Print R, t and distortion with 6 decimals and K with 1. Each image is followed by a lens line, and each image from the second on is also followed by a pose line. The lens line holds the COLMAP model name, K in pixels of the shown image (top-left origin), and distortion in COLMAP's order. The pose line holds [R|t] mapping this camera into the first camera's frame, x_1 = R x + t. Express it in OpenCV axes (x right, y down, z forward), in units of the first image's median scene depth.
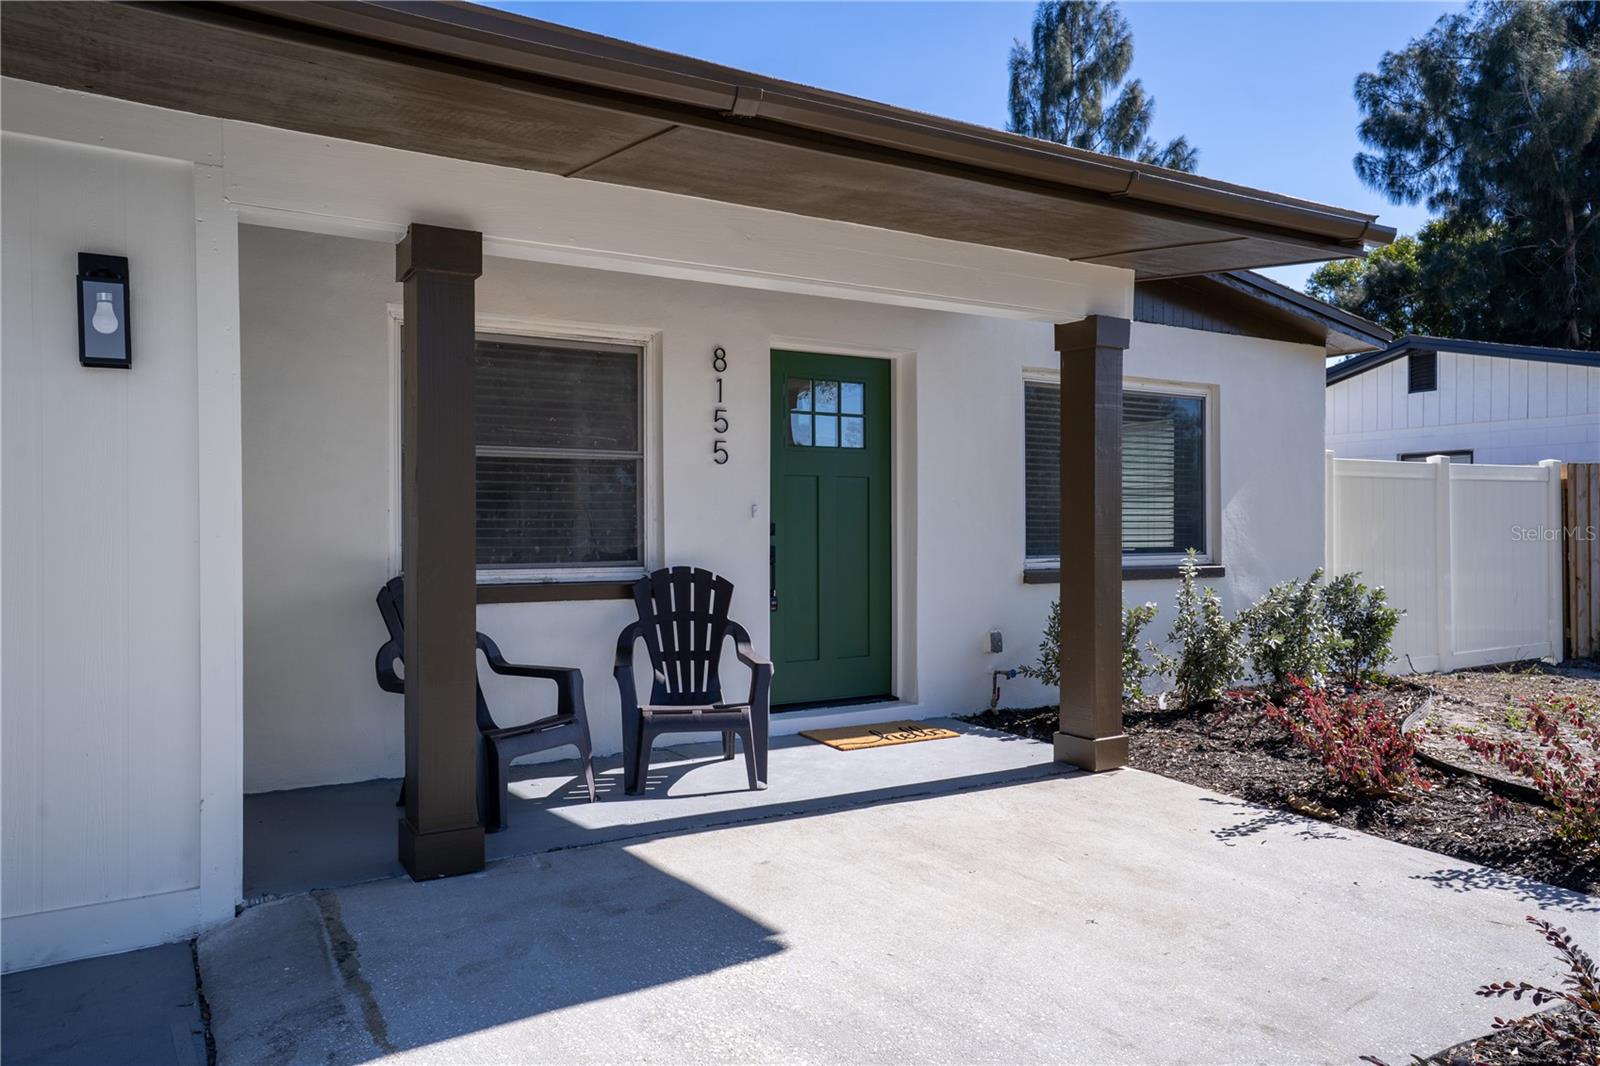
lens RADIAL K [[1097.0, 0, 798.9], [0, 1097.0, 530.8], [0, 0, 1]] dist [0.015063, 0.001307]
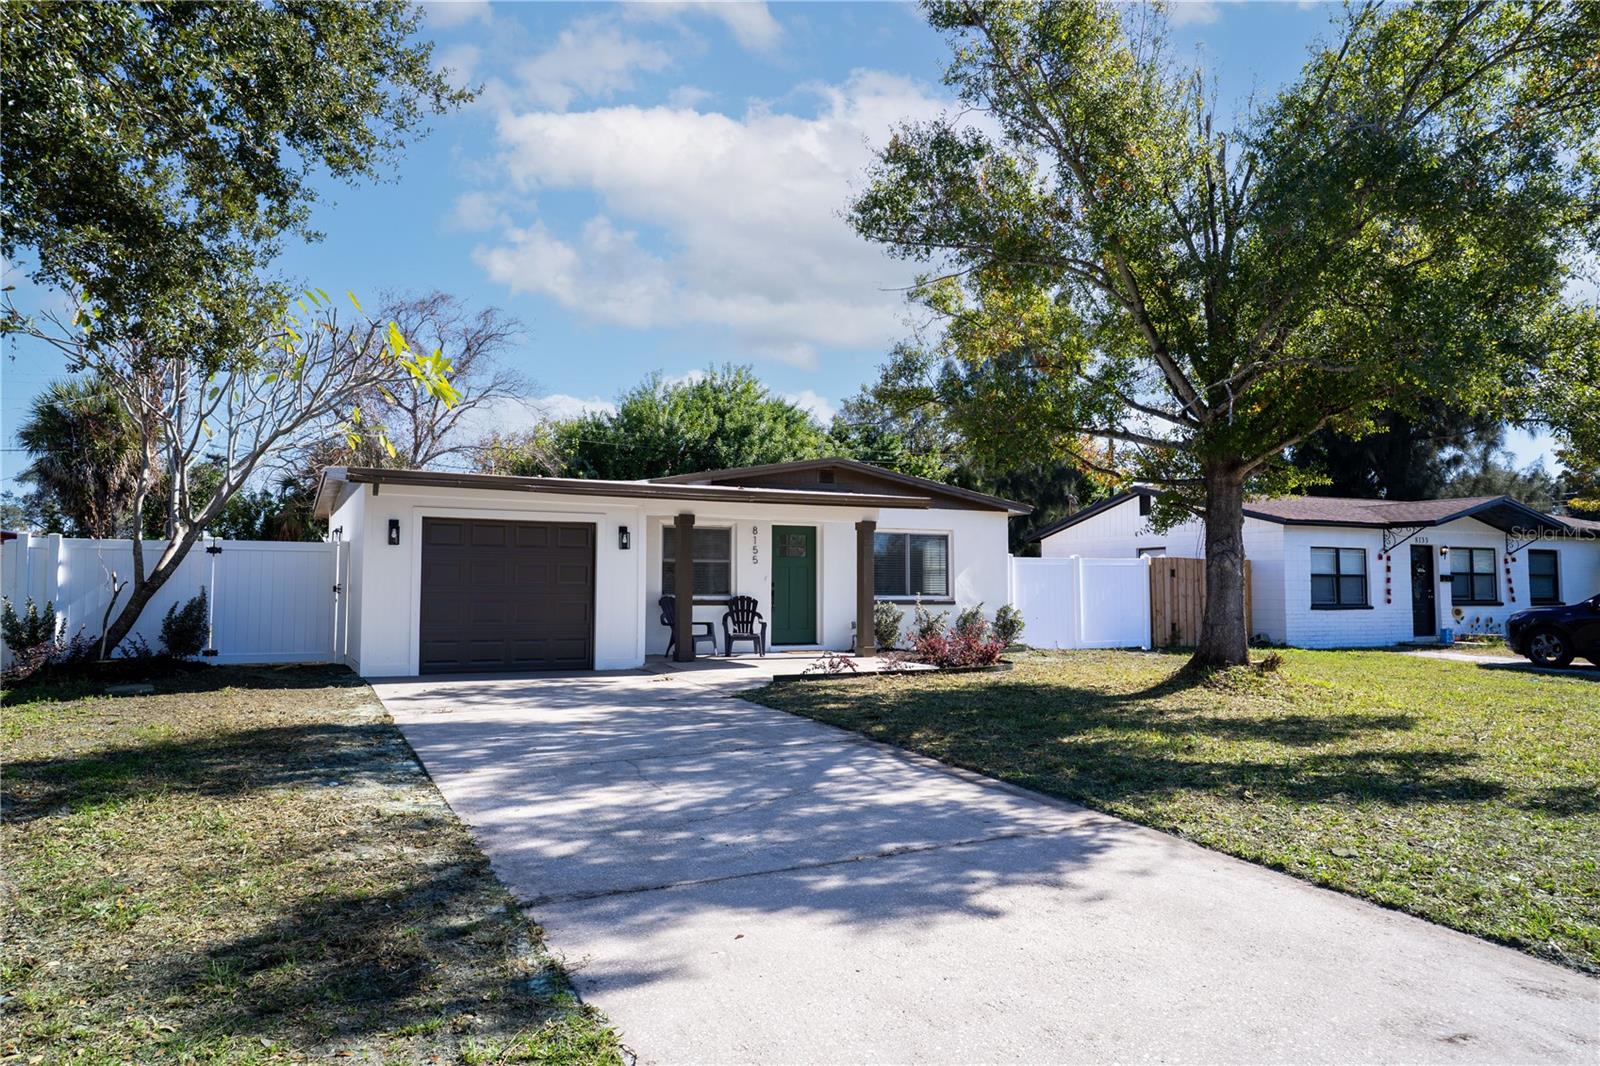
lens RADIAL K [[1073.4, 0, 809.0], [0, 1073.4, 528.5], [0, 0, 1]] dist [-0.022179, 0.000677]
pose [[0.998212, 0.001664, -0.059754, 0.280793], [-0.005500, 0.997929, -0.064086, 0.036977], [0.059524, 0.064300, 0.996154, -2.174698]]
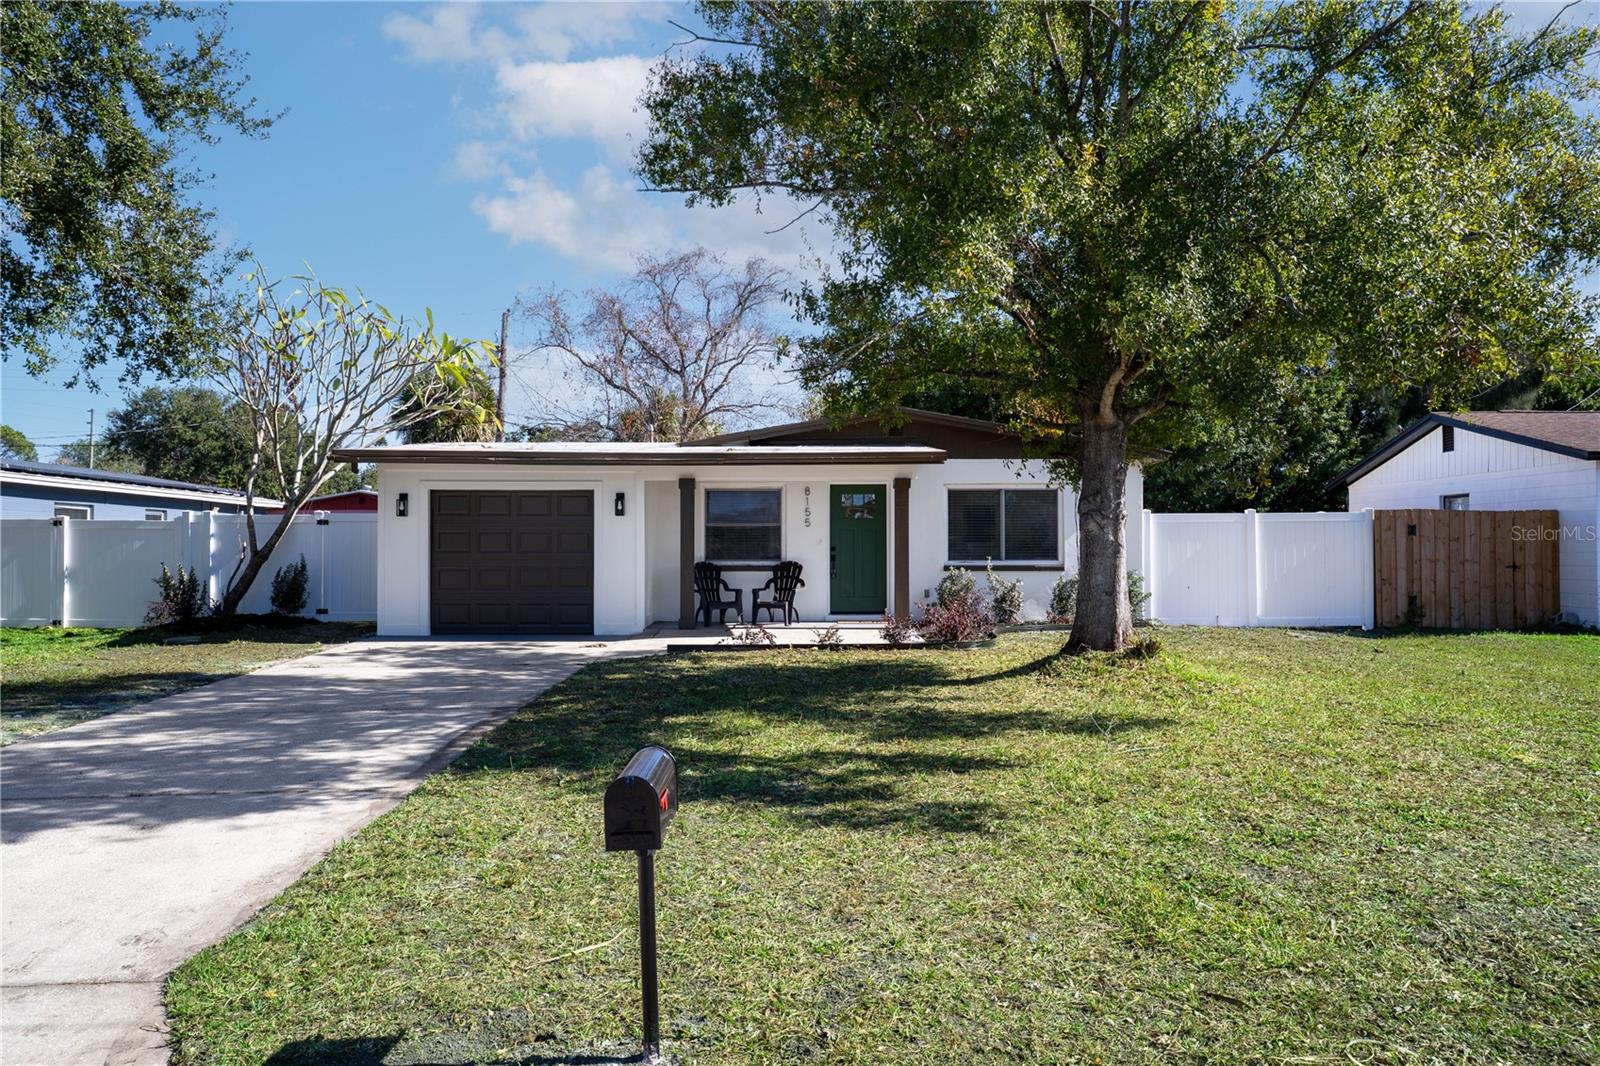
lens RADIAL K [[1231.3, 0, 815.6], [0, 1231.3, 536.0], [0, 0, 1]] dist [-0.006657, -0.000331]
pose [[0.869122, -0.003156, -0.494588, 1.667409], [-0.003876, 0.999905, -0.013191, 0.007874], [0.494583, 0.013382, 0.869027, -1.960575]]
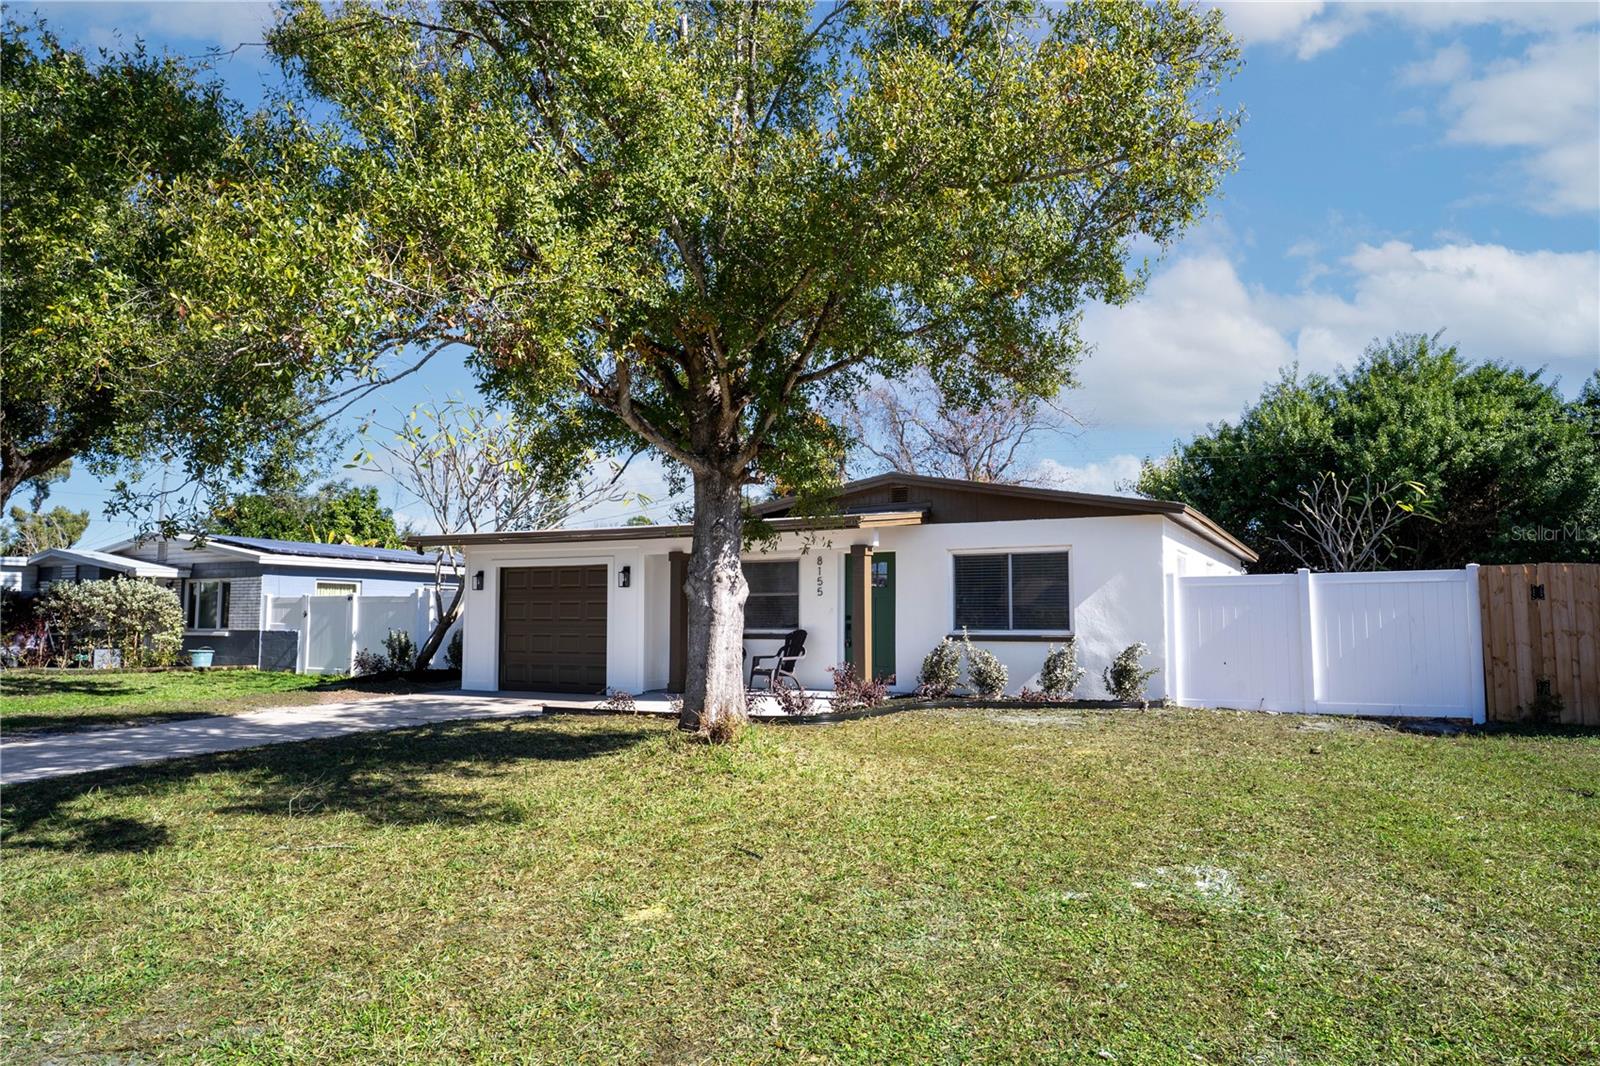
lens RADIAL K [[1073.4, 0, 806.6], [0, 1073.4, 535.0], [0, 0, 1]] dist [-0.022179, 0.000677]
pose [[0.519779, -0.064772, -0.851842, 2.541089], [-0.006230, 0.996808, -0.079596, 0.007441], [0.854278, 0.046679, 0.517716, -0.576298]]
